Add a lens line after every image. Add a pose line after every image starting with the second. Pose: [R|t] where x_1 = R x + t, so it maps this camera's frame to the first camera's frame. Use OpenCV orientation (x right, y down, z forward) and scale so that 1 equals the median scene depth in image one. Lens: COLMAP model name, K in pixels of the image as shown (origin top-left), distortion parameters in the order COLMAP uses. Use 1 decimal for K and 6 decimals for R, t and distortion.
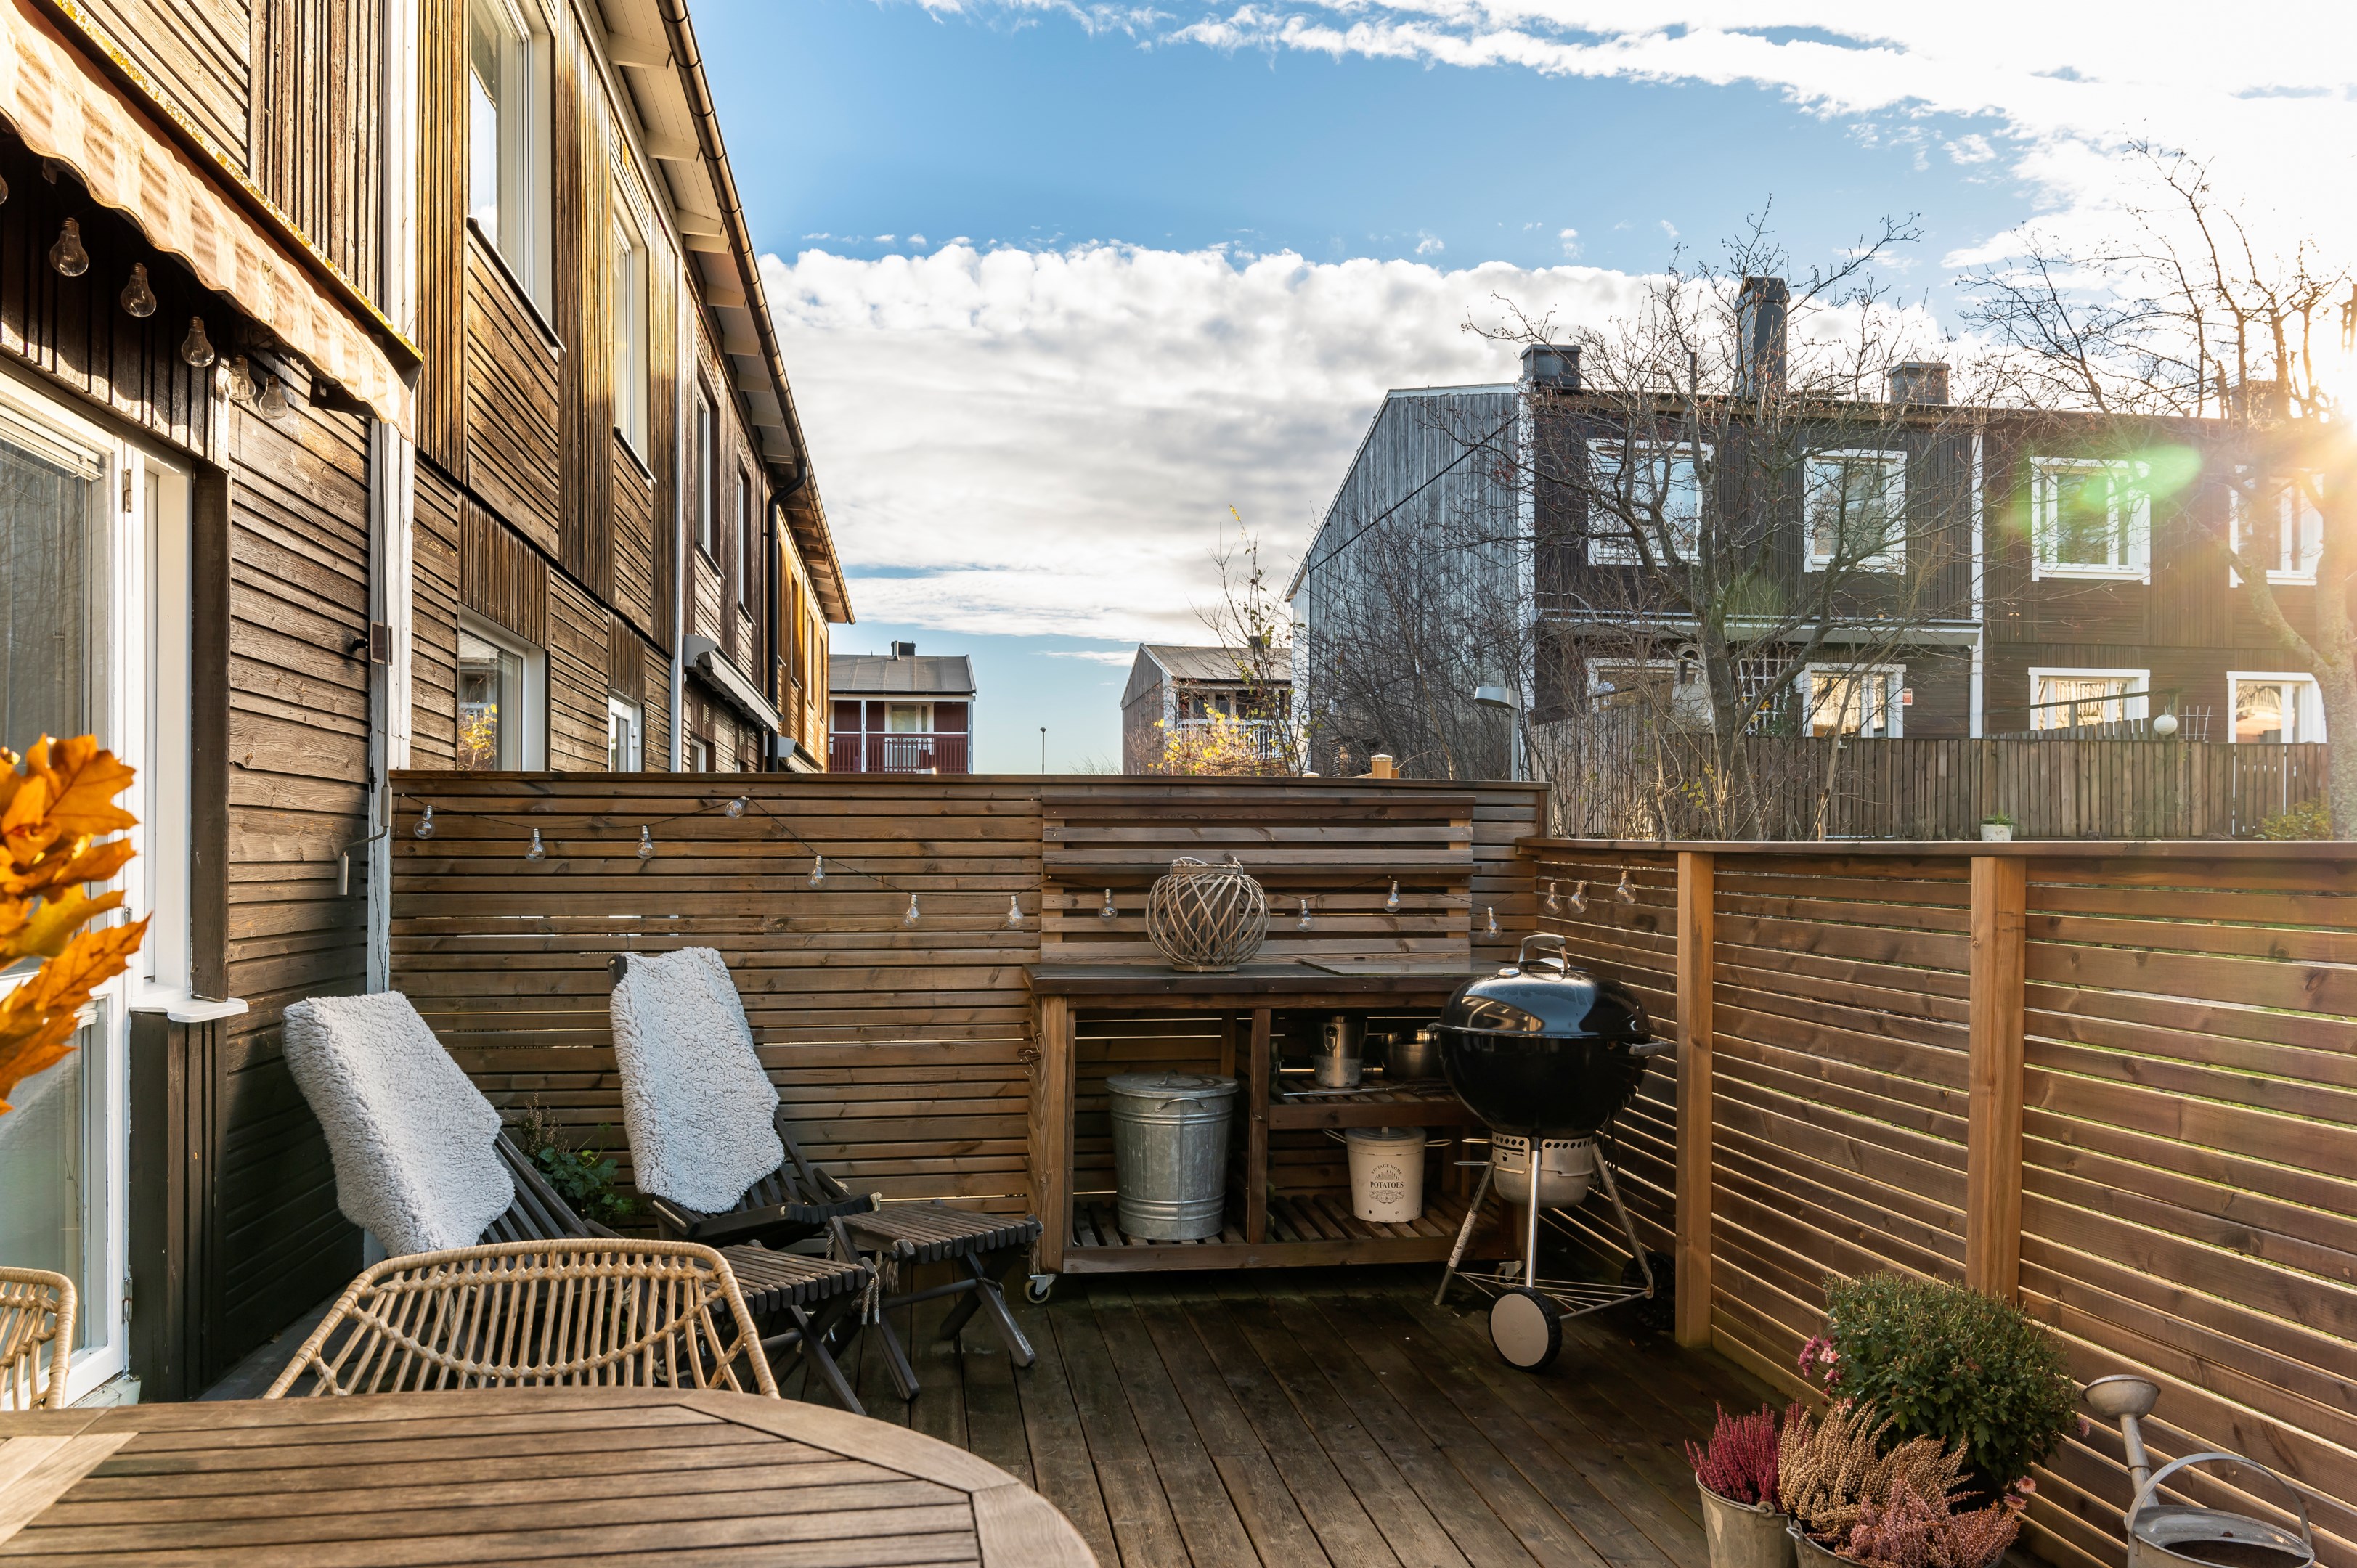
lens RADIAL K [[1669.9, 0, 1203.0], [0, 1669.9, 863.5], [0, 0, 1]] dist [0.026277, -0.027831]
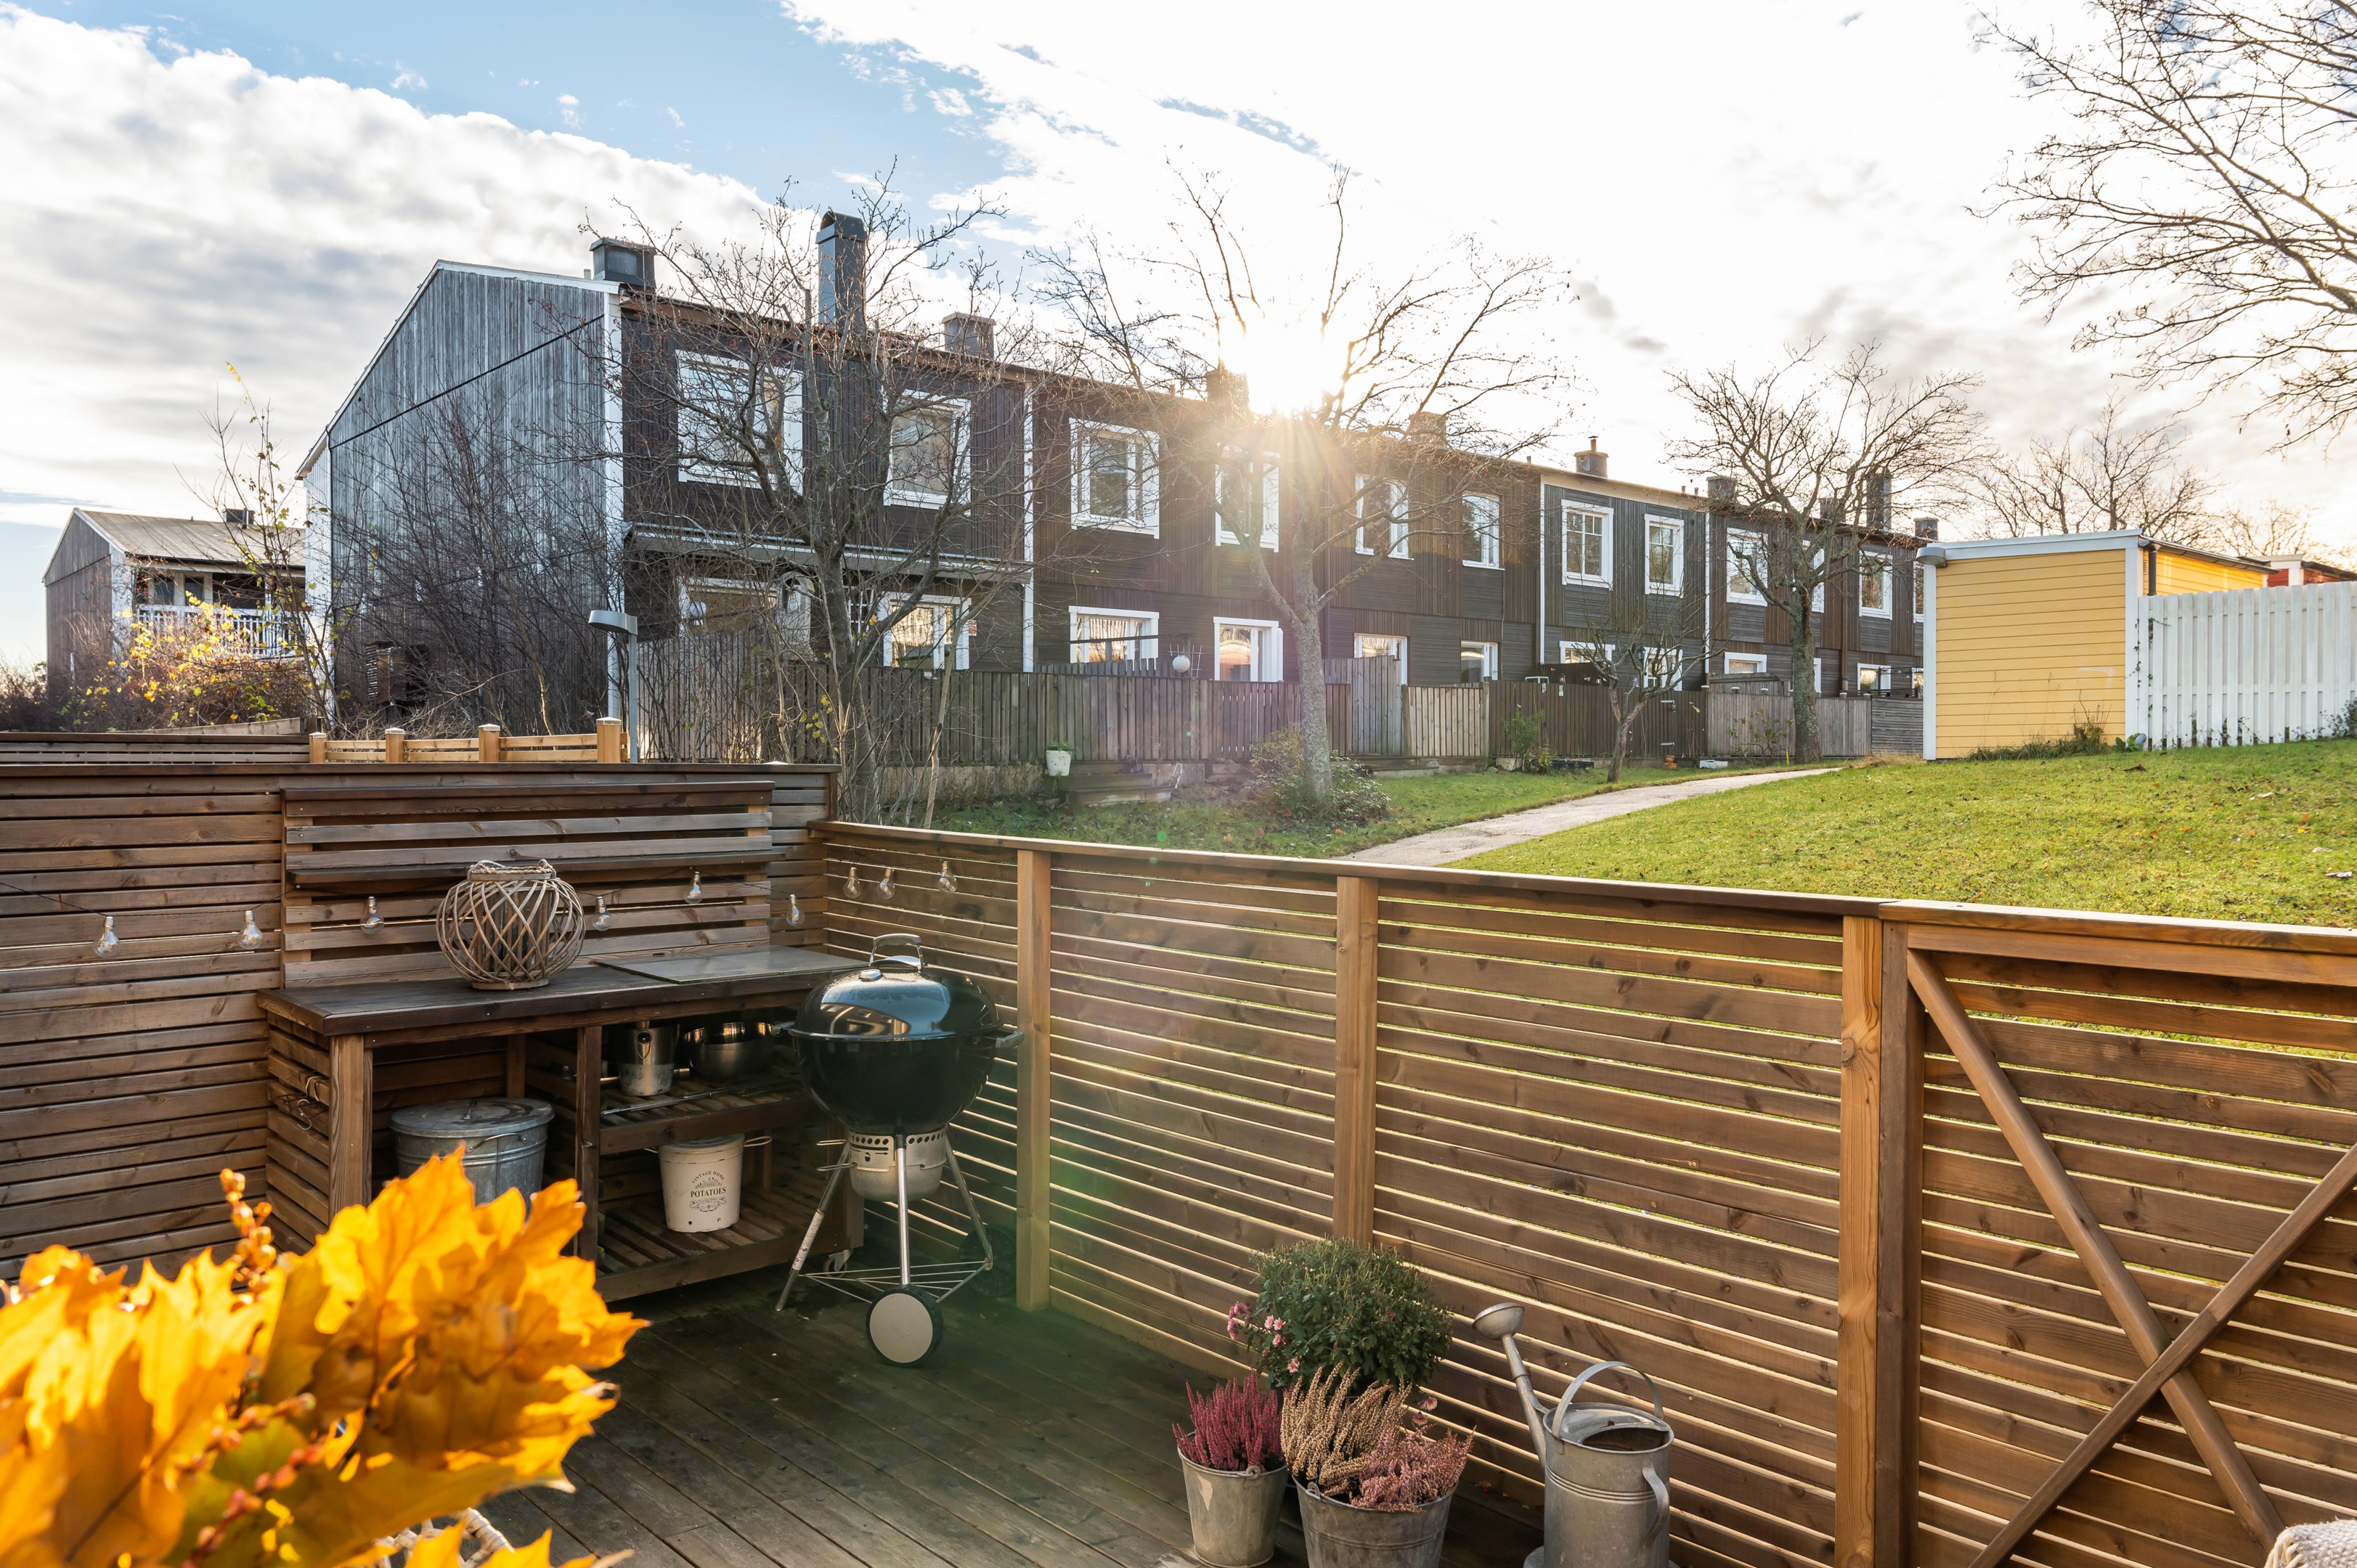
lens RADIAL K [[1669.9, 0, 1201.0], [0, 1669.9, 763.6], [0, 0, 1]] dist [0.026277, -0.027831]
pose [[0.838935, -0.004422, 0.544213, -0.168104], [0.002757, 0.999989, 0.003875, -0.055349], [-0.544224, -0.001751, 0.838938, 0.033088]]
